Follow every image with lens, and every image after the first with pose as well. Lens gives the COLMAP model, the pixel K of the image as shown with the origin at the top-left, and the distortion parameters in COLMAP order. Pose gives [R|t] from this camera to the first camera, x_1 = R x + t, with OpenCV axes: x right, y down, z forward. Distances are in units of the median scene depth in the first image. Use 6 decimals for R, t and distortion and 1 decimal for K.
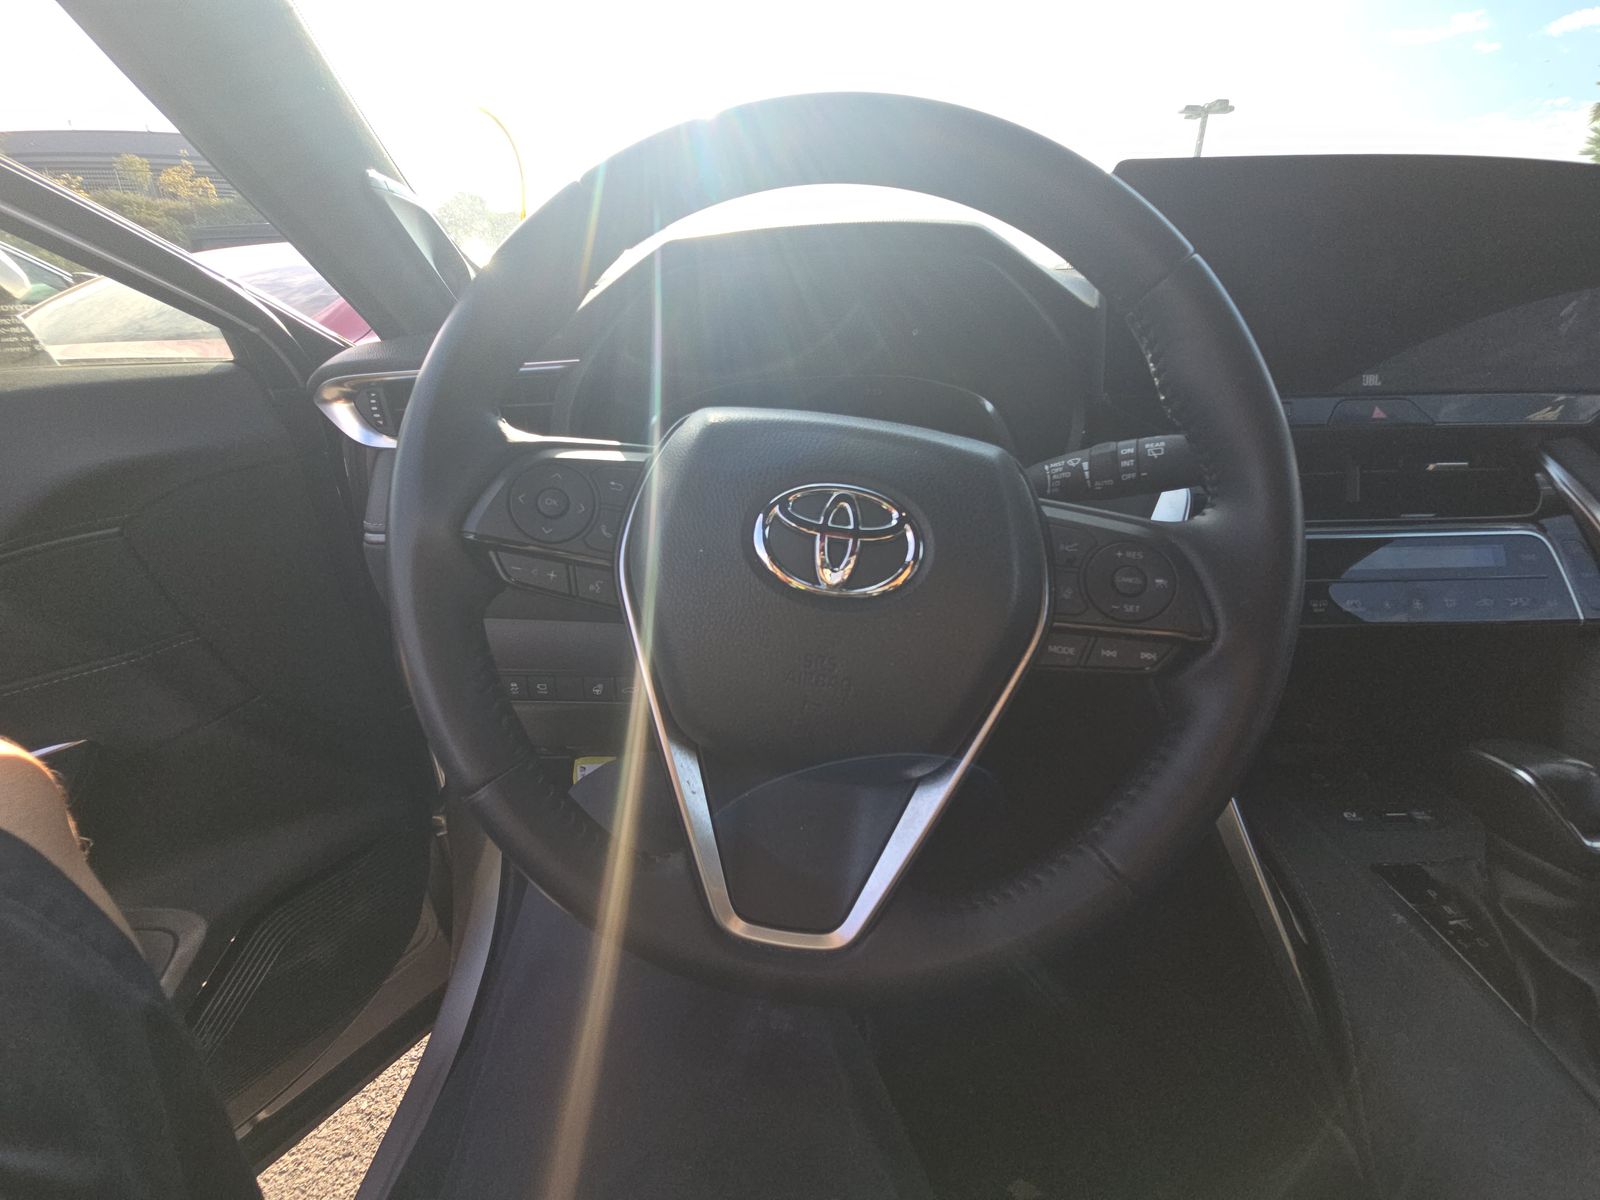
lens RADIAL K [[629.4, 0, 778.2], [0, 629.4, 599.4], [0, 0, 1]] dist [0.021081, -0.015365]
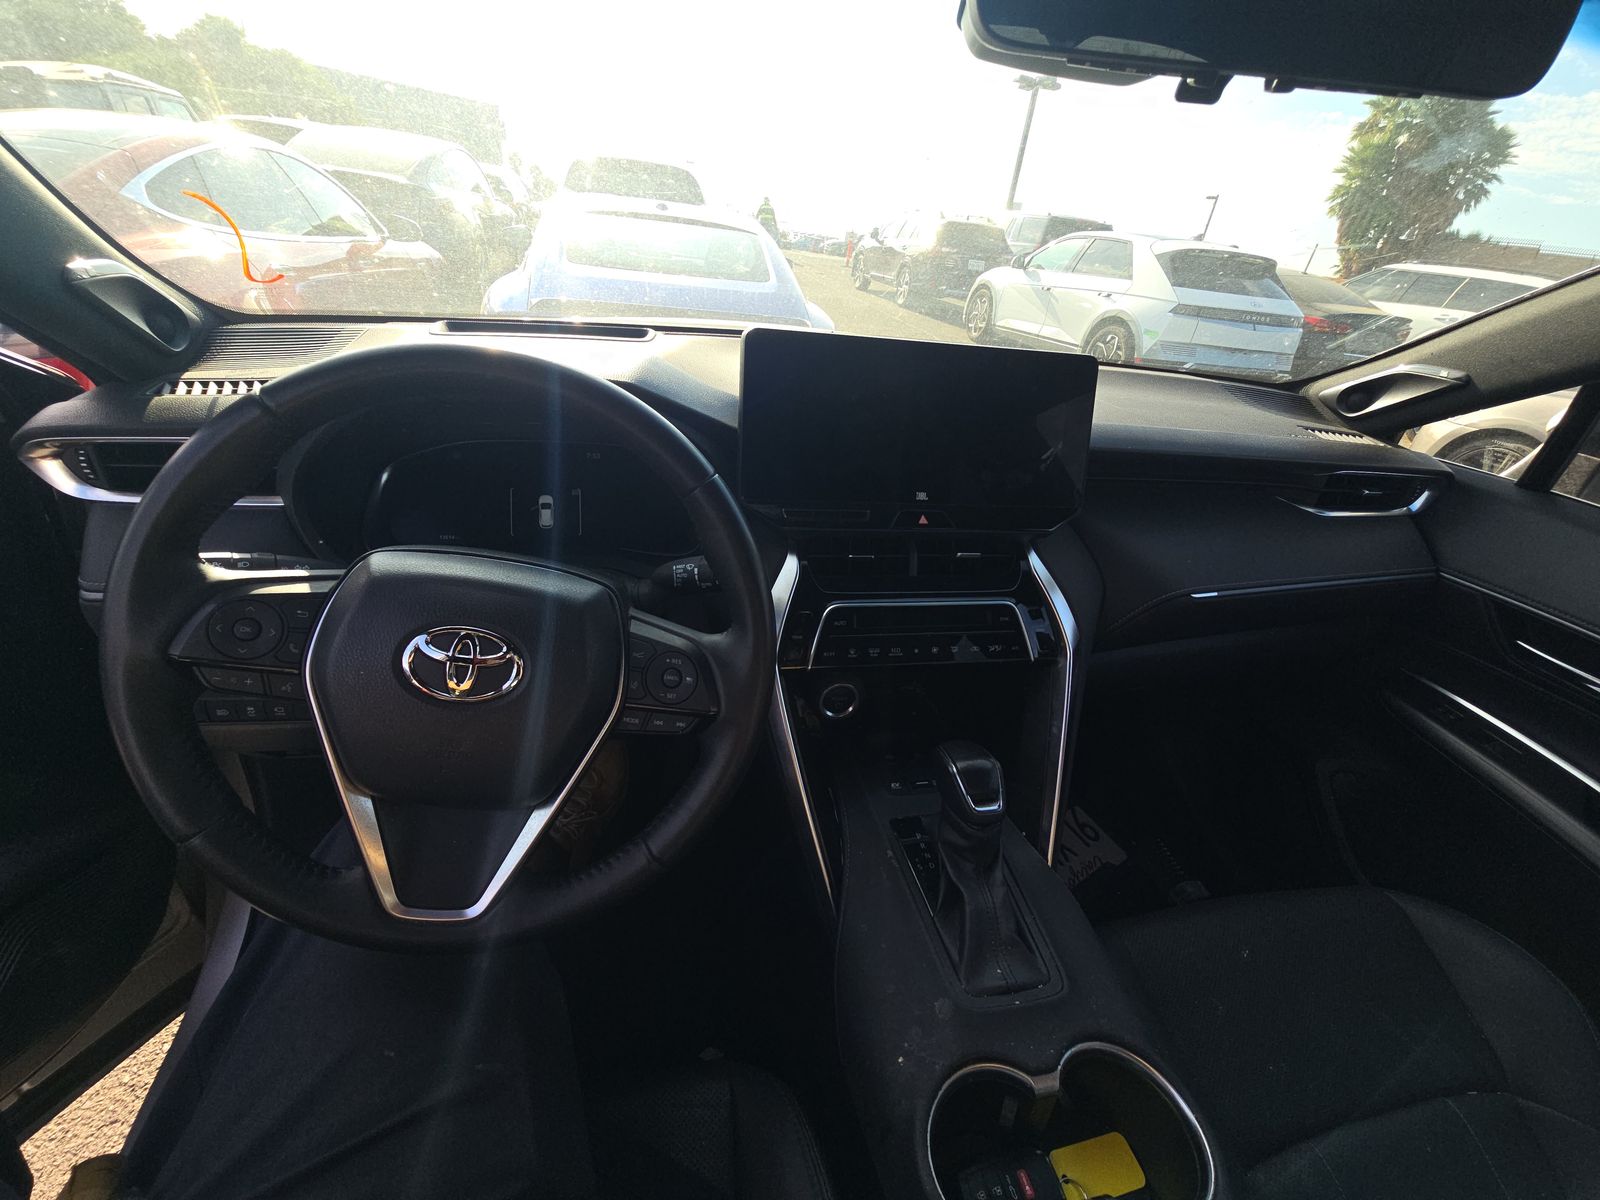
lens RADIAL K [[644.2, 0, 781.2], [0, 644.2, 599.1], [0, 0, 1]] dist [0.021967, -0.020310]
pose [[0.968959, 0.009104, 0.247055, 0.233674], [-0.033539, 0.994923, 0.094881, -0.219888], [-0.244937, -0.100222, 0.964345, -0.349587]]
